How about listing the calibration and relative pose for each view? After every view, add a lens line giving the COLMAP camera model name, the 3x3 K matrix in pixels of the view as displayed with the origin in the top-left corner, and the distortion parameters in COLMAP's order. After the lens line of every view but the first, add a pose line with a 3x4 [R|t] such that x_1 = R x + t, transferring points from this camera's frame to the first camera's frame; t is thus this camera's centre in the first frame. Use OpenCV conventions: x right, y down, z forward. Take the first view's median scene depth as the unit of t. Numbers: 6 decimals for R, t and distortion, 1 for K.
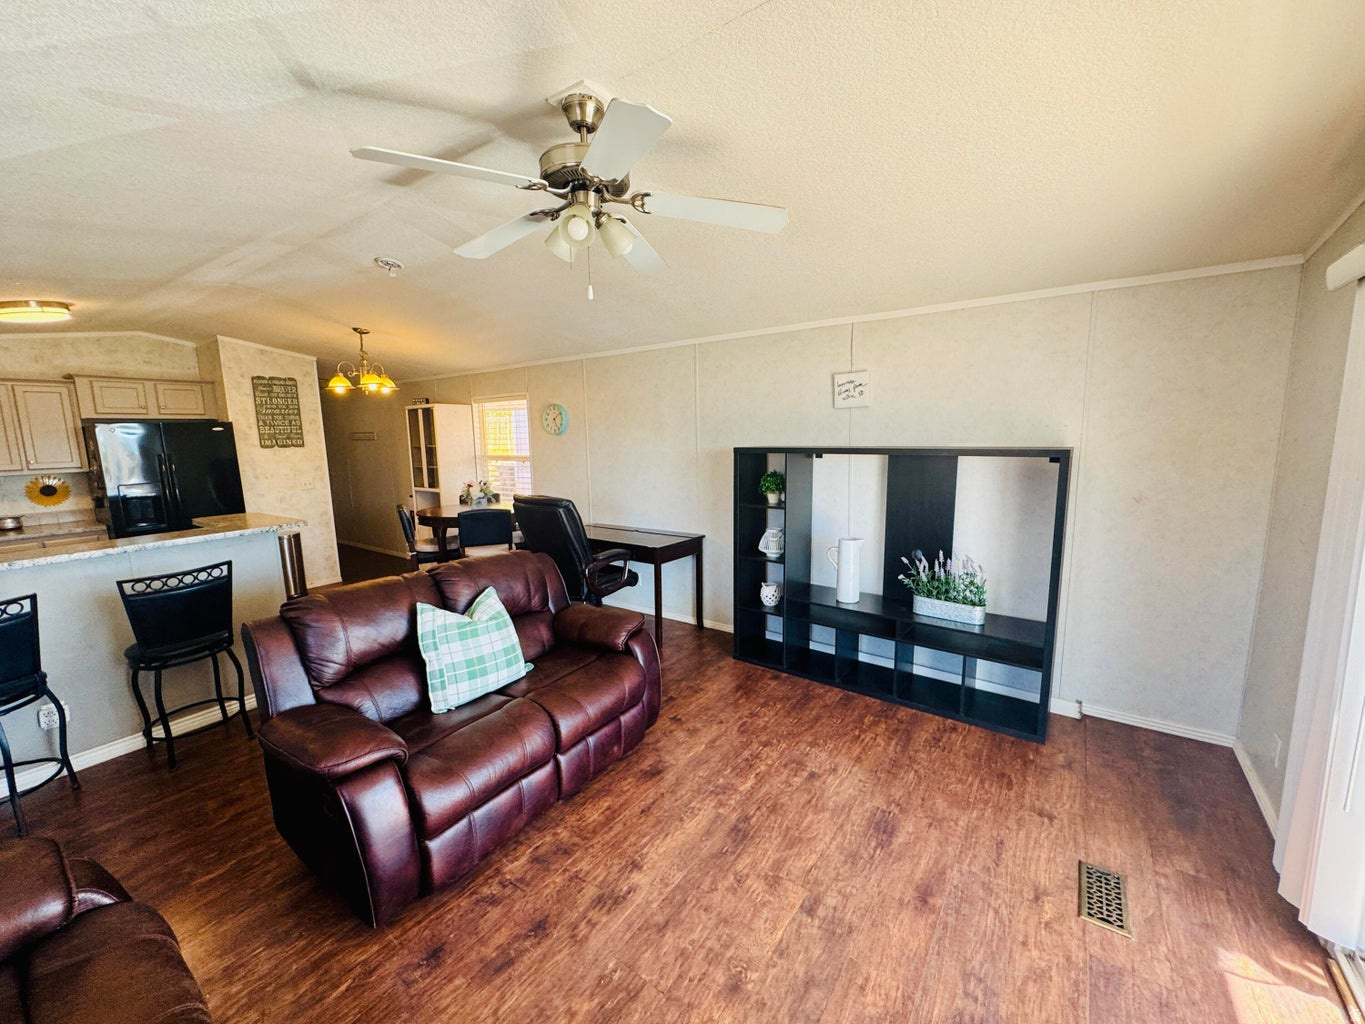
lens RADIAL K [[549.0, 0, 683.4], [0, 549.0, 511.5], [0, 0, 1]] dist [-0.001299, 0.000903]
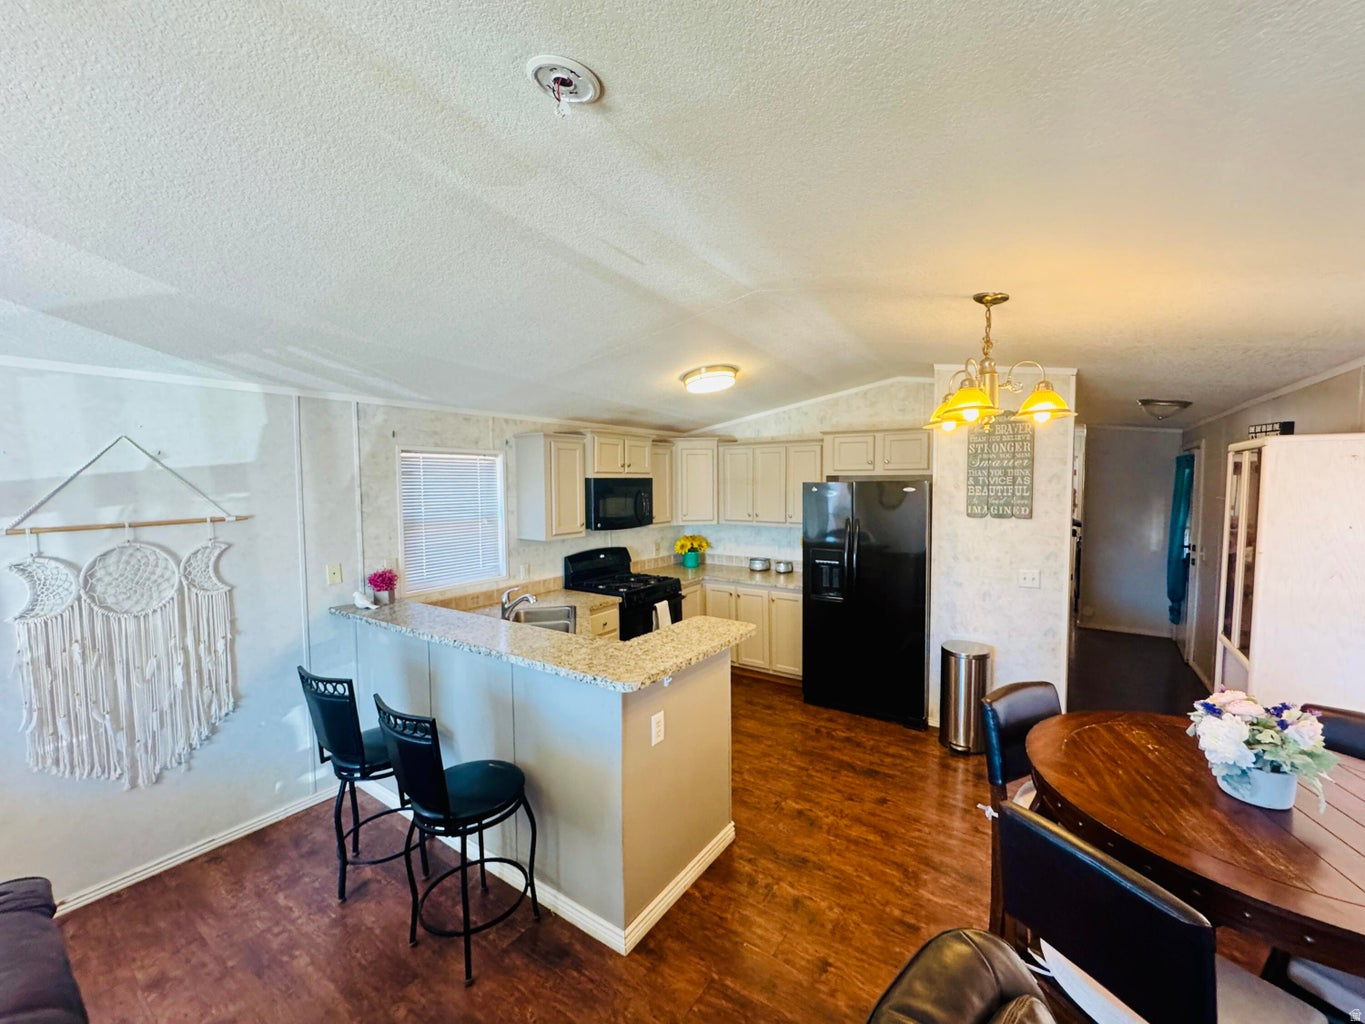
lens RADIAL K [[549.0, 0, 683.4], [0, 549.0, 511.5], [0, 0, 1]] dist [-0.001299, 0.000903]
pose [[0.018774, 0.075781, -0.996948, -0.096038], [-0.138556, 0.987700, 0.072469, -0.126933], [0.990177, 0.136772, 0.029042, 0.648750]]
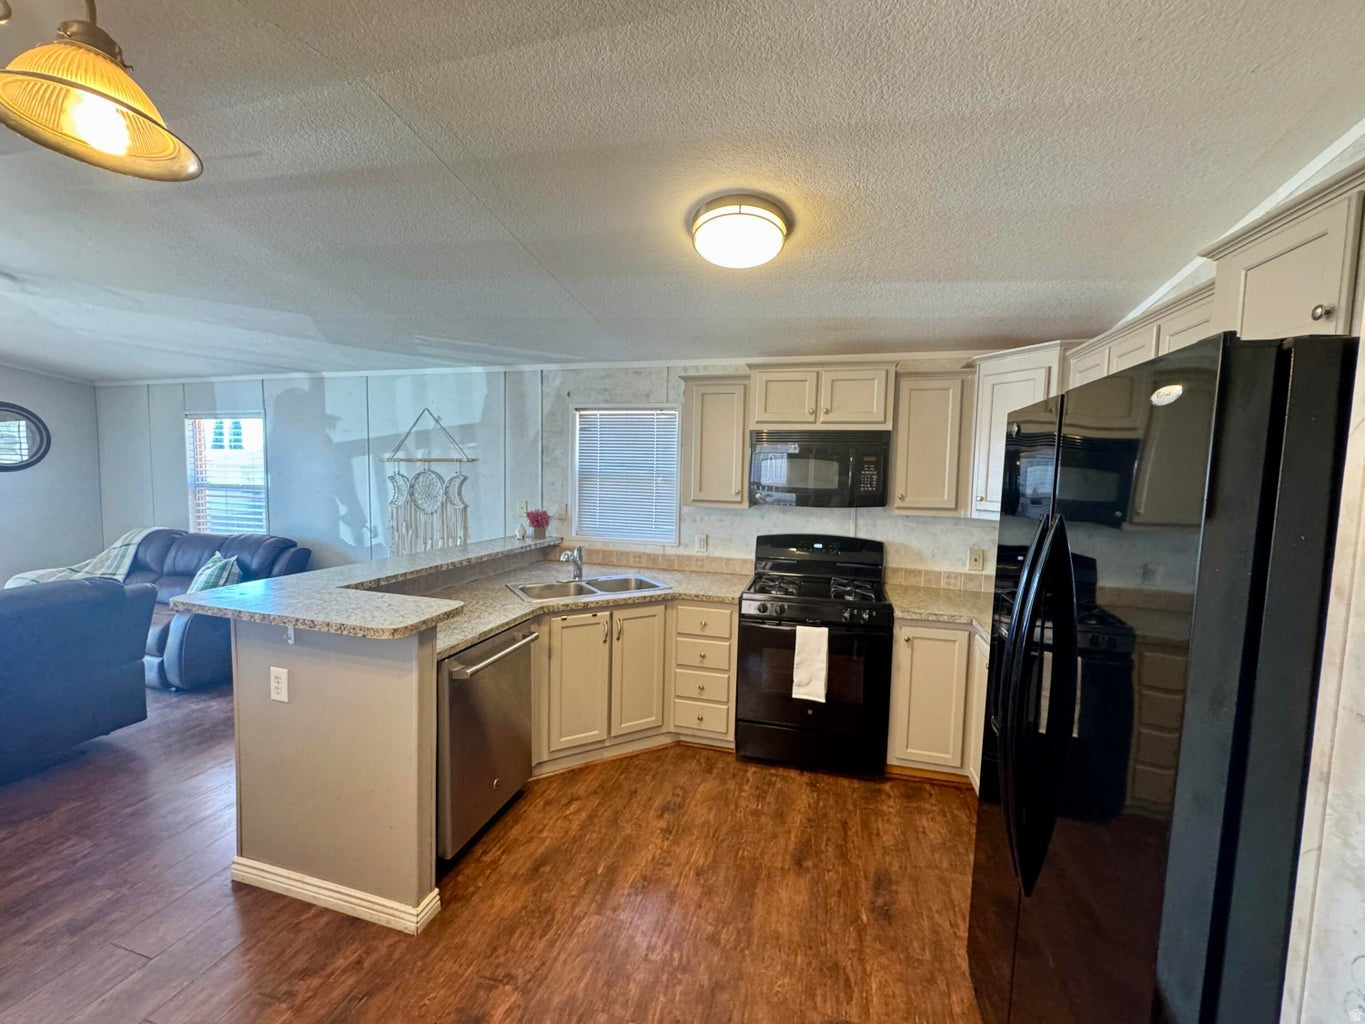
lens RADIAL K [[549.0, 0, 683.4], [0, 549.0, 511.5], [0, 0, 1]] dist [-0.001299, 0.000903]
pose [[-0.939639, 0.028358, -0.340989, -0.638545], [-0.050996, 0.973823, 0.221514, -0.140593], [0.338345, 0.225532, -0.913596, 1.071638]]
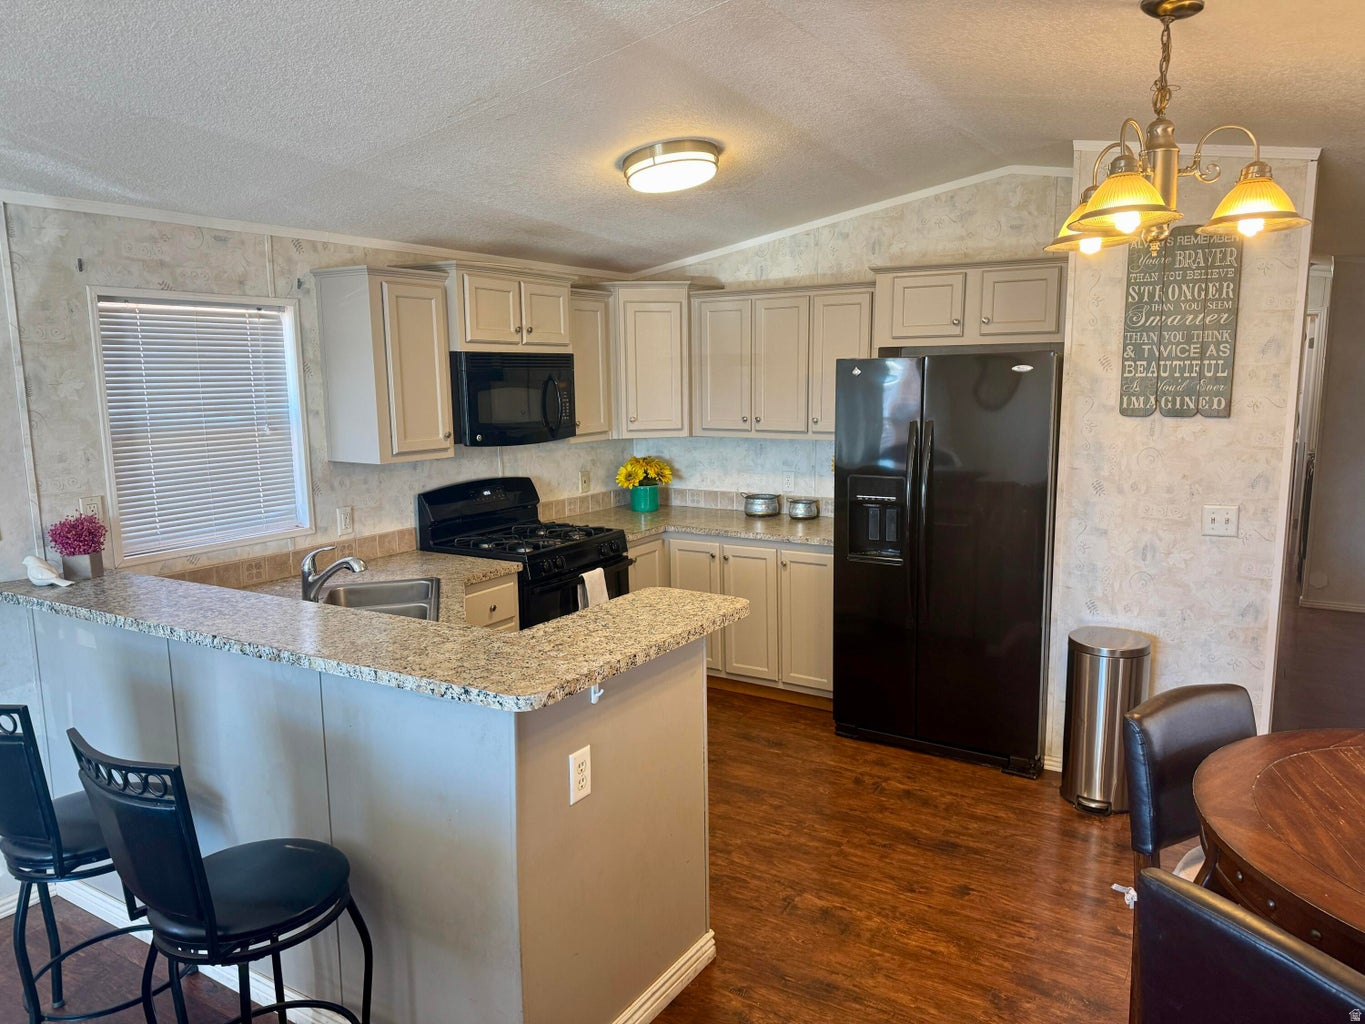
lens RADIAL K [[959.3, 0, 684.6], [0, 959.3, 516.8], [0, 0, 1]] dist [0.078632, -0.092714]
pose [[0.068953, 0.172446, -0.982603, -0.095476], [-0.135714, 0.977412, 0.162012, -0.118937], [0.988346, 0.122182, 0.090799, 0.657173]]
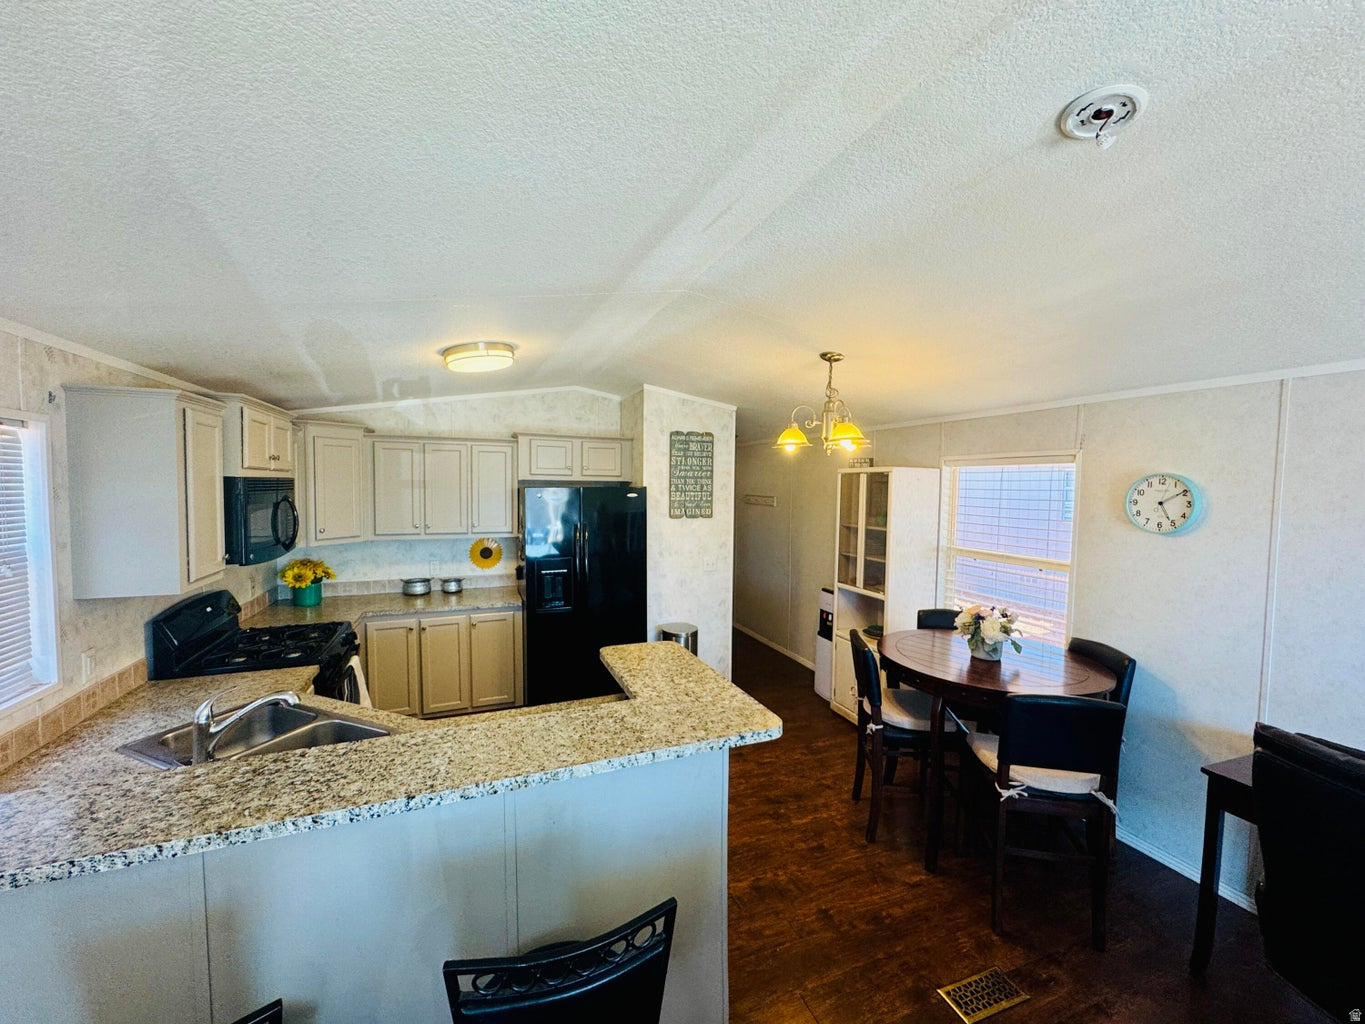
lens RADIAL K [[549.0, 0, 683.4], [0, 549.0, 511.5], [0, 0, 1]] dist [-0.001299, 0.000903]
pose [[0.841067, 0.058804, -0.537725, -0.327355], [-0.107558, 0.992404, -0.059709, -0.081996], [0.530130, 0.108056, 0.841003, 0.338792]]
